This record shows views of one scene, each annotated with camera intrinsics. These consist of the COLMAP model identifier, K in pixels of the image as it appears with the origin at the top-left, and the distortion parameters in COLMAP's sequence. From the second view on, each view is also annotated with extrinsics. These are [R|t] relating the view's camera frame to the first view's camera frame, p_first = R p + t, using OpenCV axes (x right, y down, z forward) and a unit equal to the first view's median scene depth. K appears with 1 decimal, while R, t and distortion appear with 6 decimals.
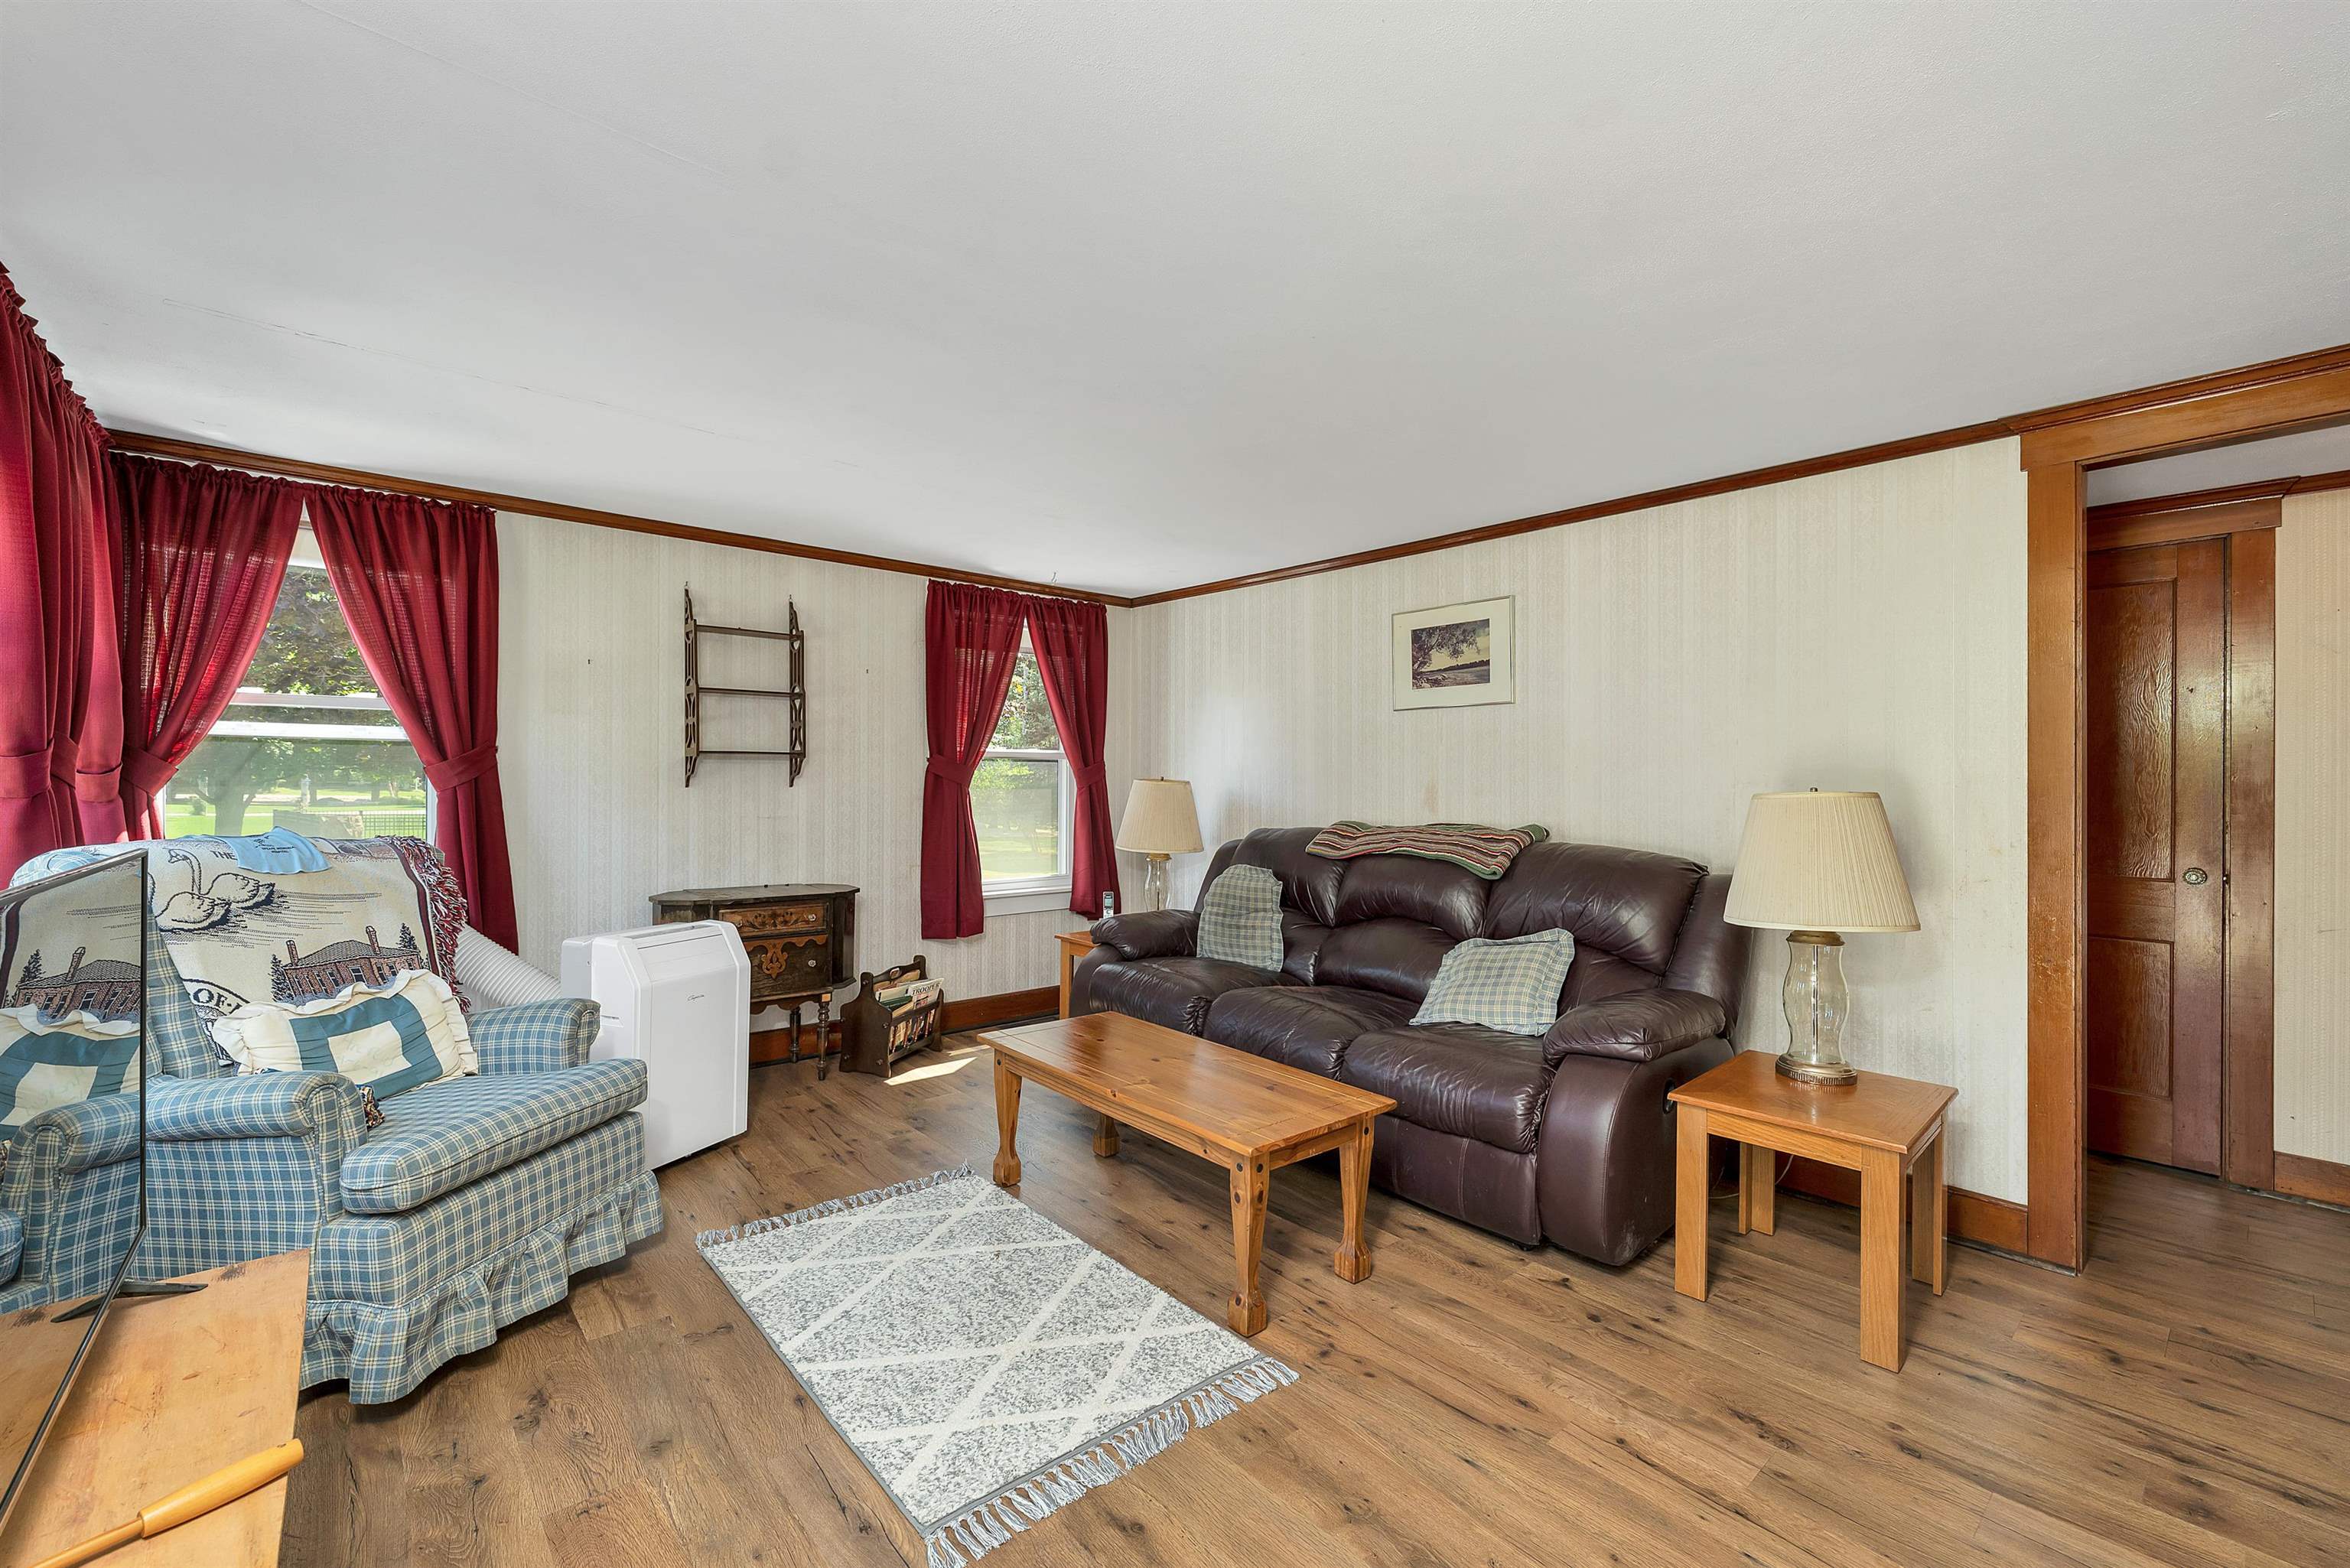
lens RADIAL K [[969.1, 0, 1175.0], [0, 969.1, 784.0], [0, 0, 1]] dist [0.000480, 0.000017]
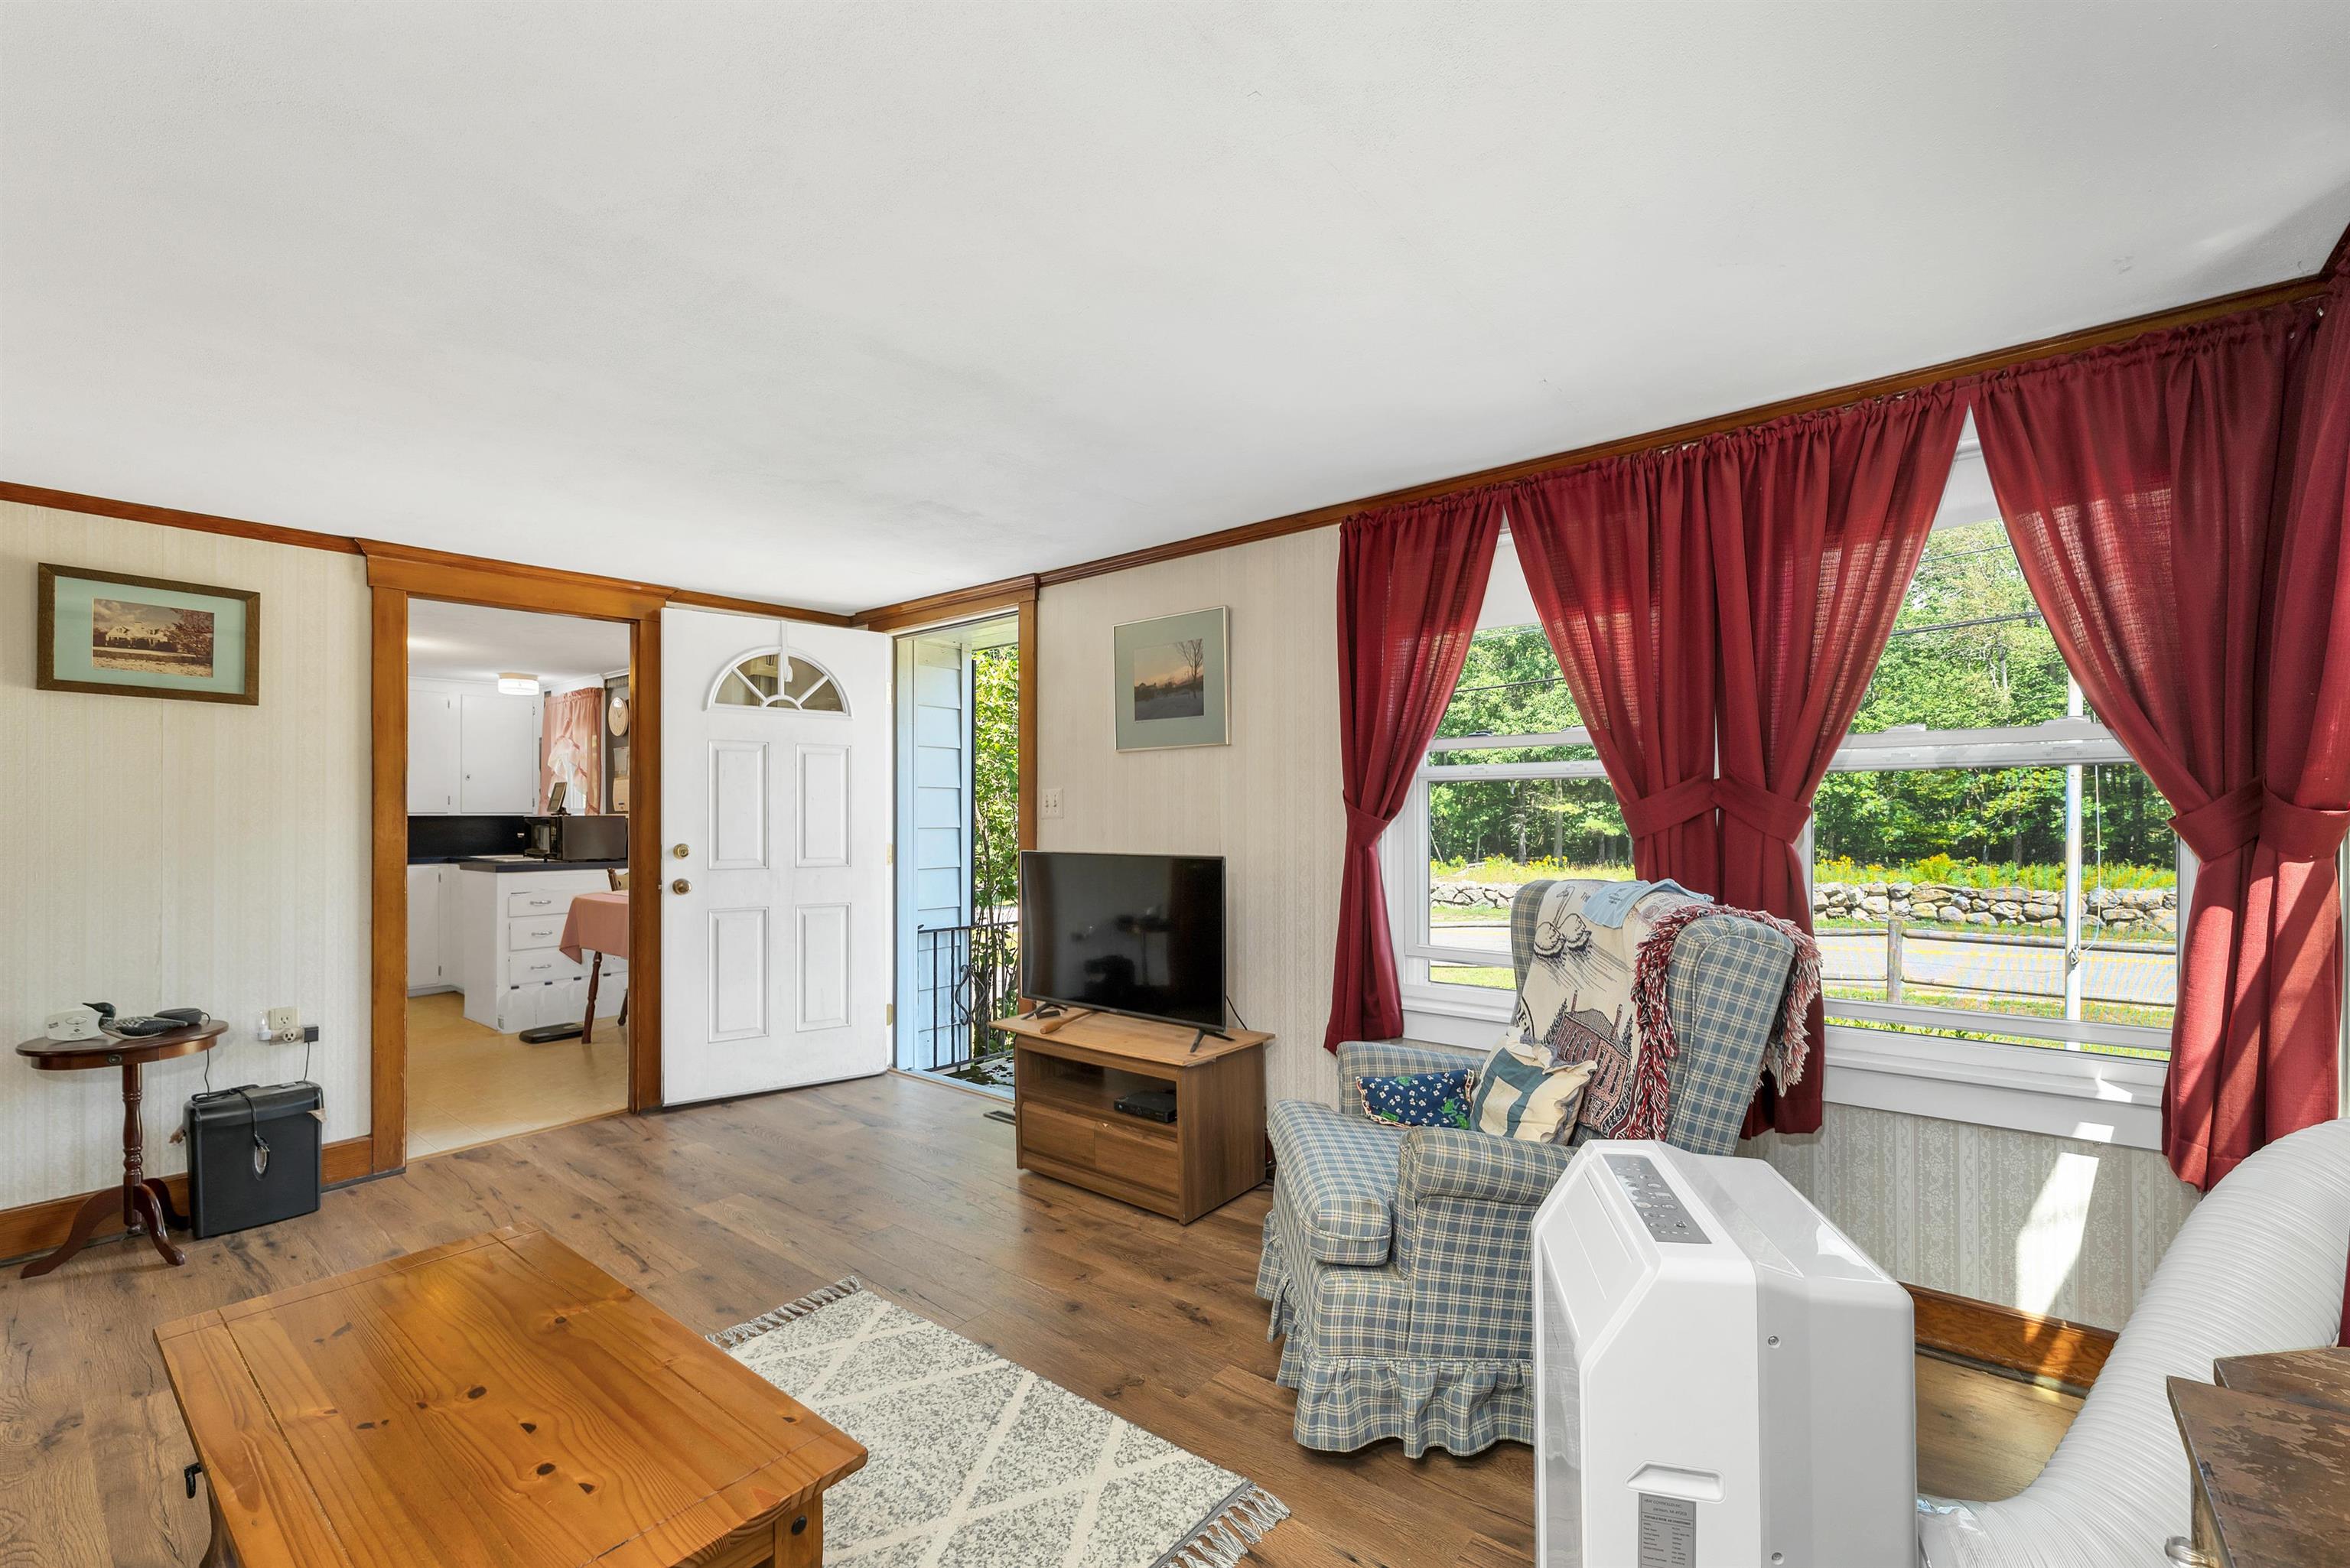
lens RADIAL K [[994.4, 0, 1177.1], [0, 994.4, 825.2], [0, 0, 1]] dist [0.000902, -0.000196]
pose [[-0.986090, -0.003534, -0.166175, -0.251353], [-0.003946, 0.999990, 0.002151, -0.003593], [0.166166, 0.002776, -0.986094, 1.376443]]
